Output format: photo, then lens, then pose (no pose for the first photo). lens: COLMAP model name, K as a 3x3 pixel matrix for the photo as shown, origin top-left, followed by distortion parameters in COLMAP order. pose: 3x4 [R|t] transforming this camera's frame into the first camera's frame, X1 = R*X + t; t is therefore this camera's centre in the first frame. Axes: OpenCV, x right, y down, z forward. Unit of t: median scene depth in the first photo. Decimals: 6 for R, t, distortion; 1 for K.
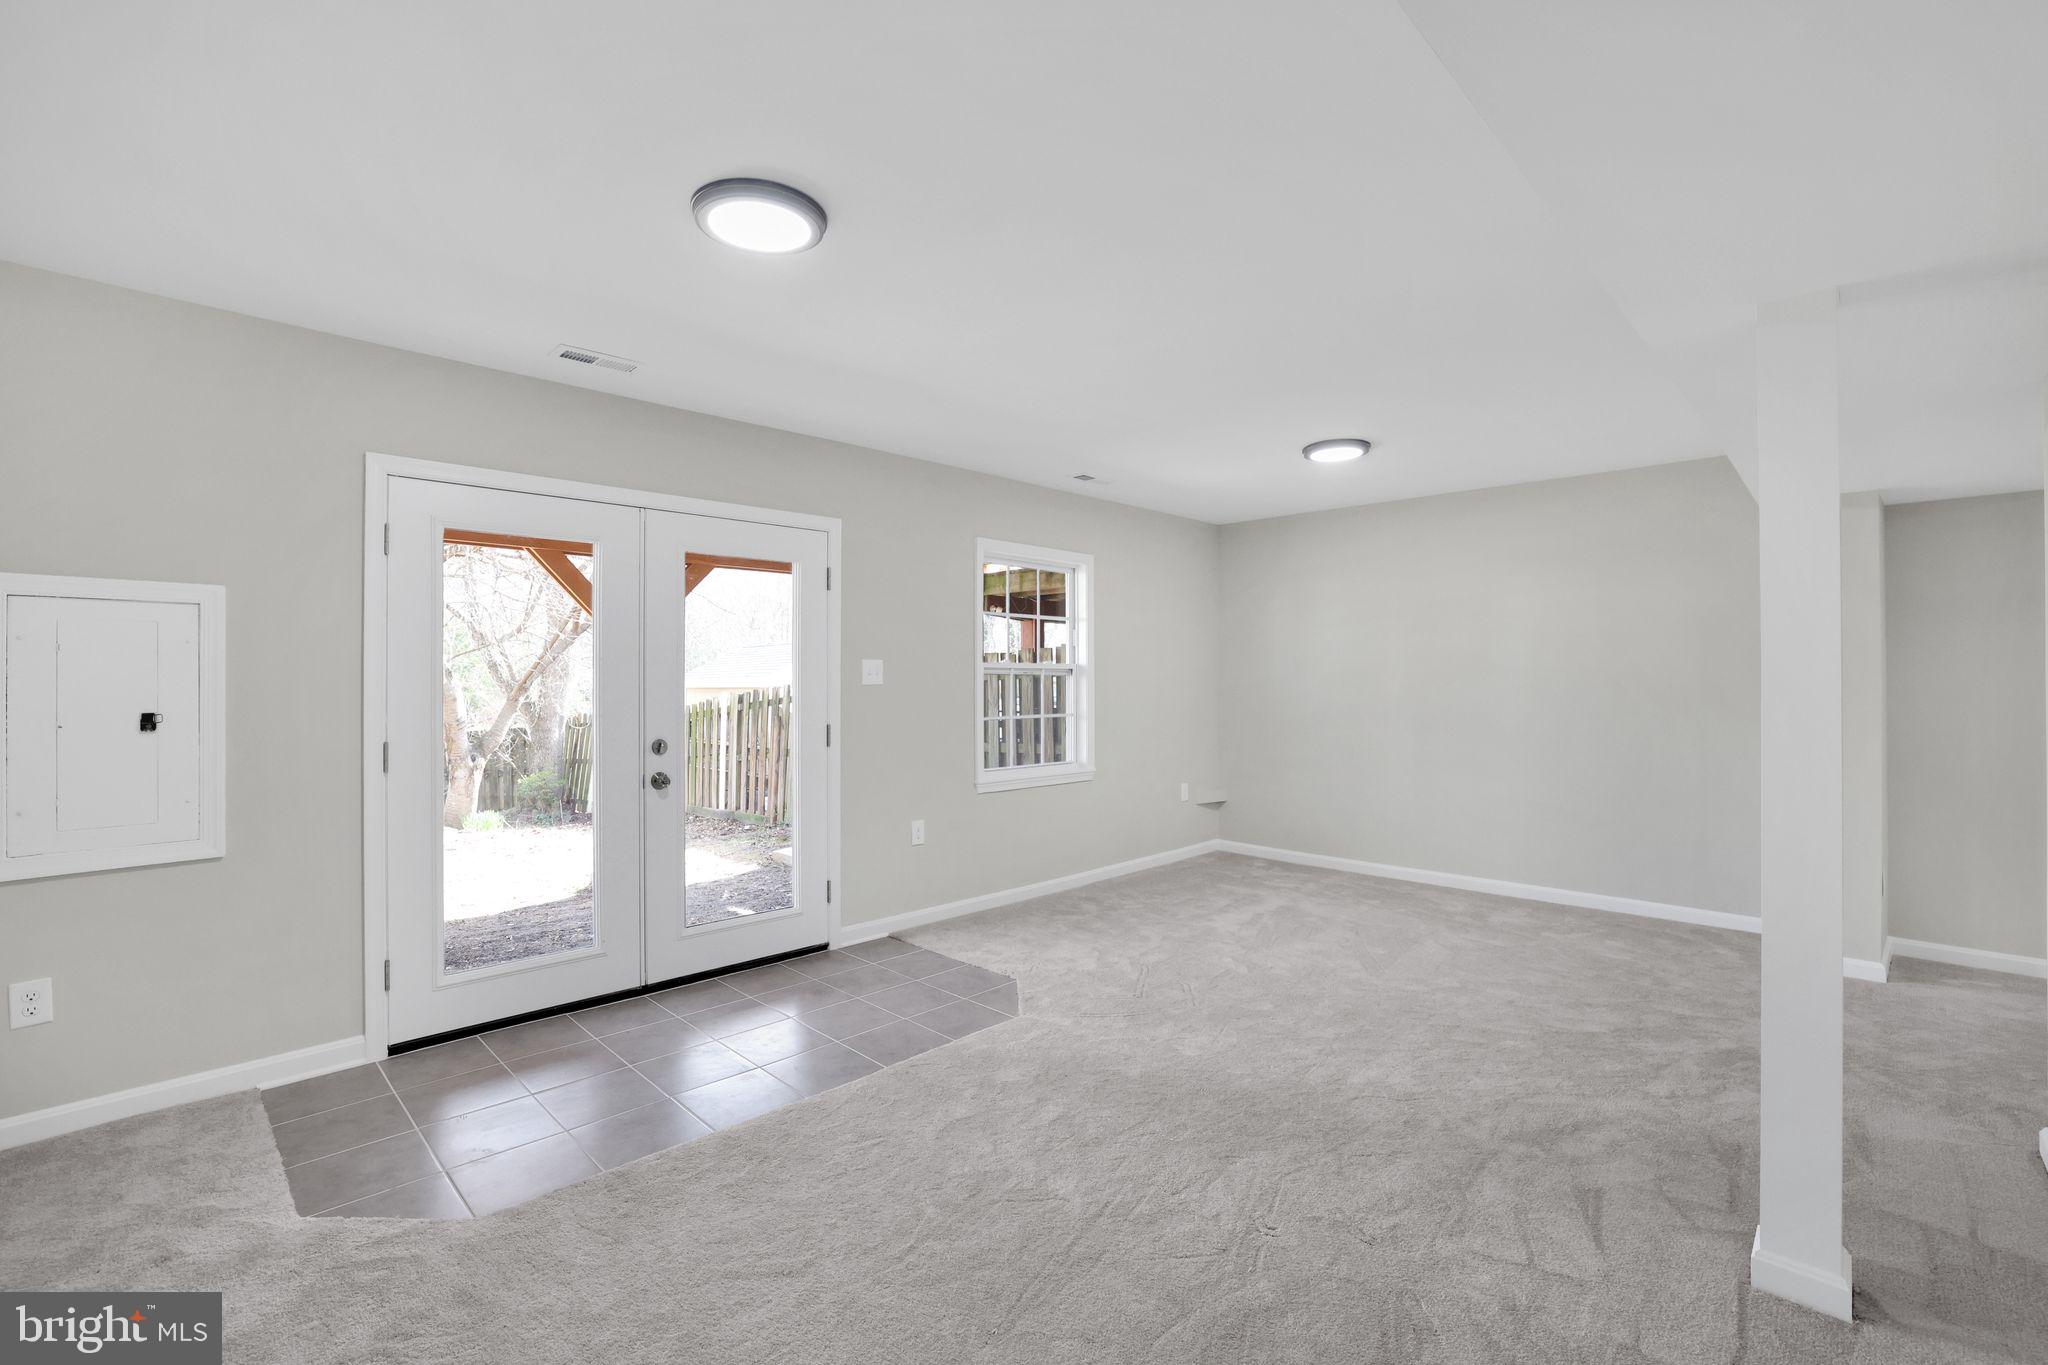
lens RADIAL K [[890.9, 0, 1019.2], [0, 890.9, 677.3], [0, 0, 1]] dist [-0.052938, 0.022072]
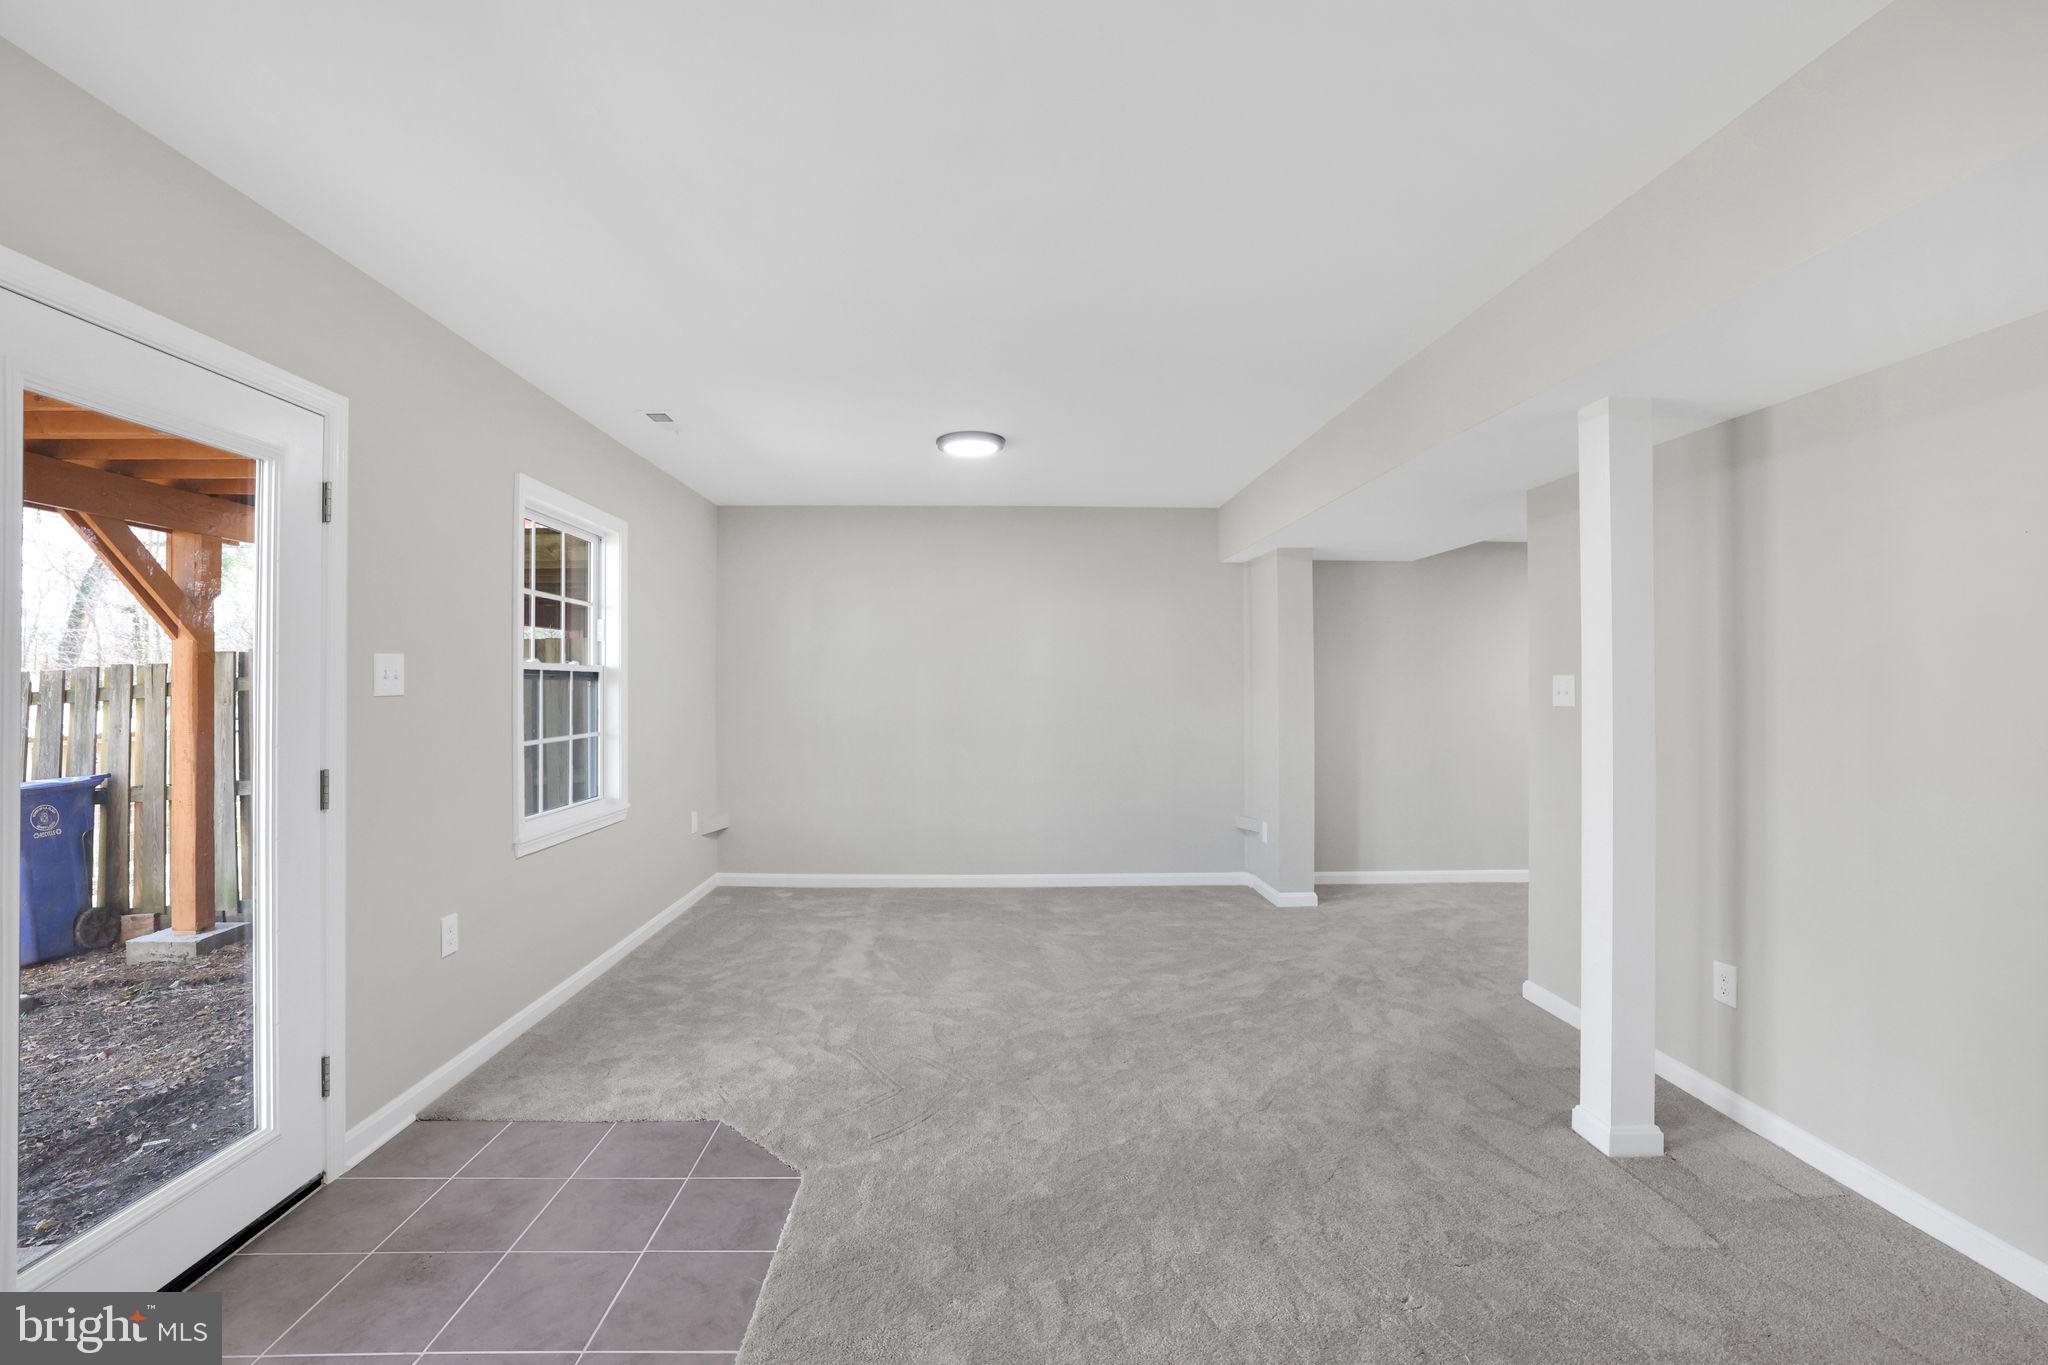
lens RADIAL K [[890.9, 0, 1019.2], [0, 890.9, 677.3], [0, 0, 1]] dist [-0.052938, 0.022072]
pose [[0.691922, 0.005981, 0.721947, -0.298420], [-0.000499, 0.999969, -0.007806, 0.000611], [-0.721972, 0.005041, 0.691904, 0.316467]]
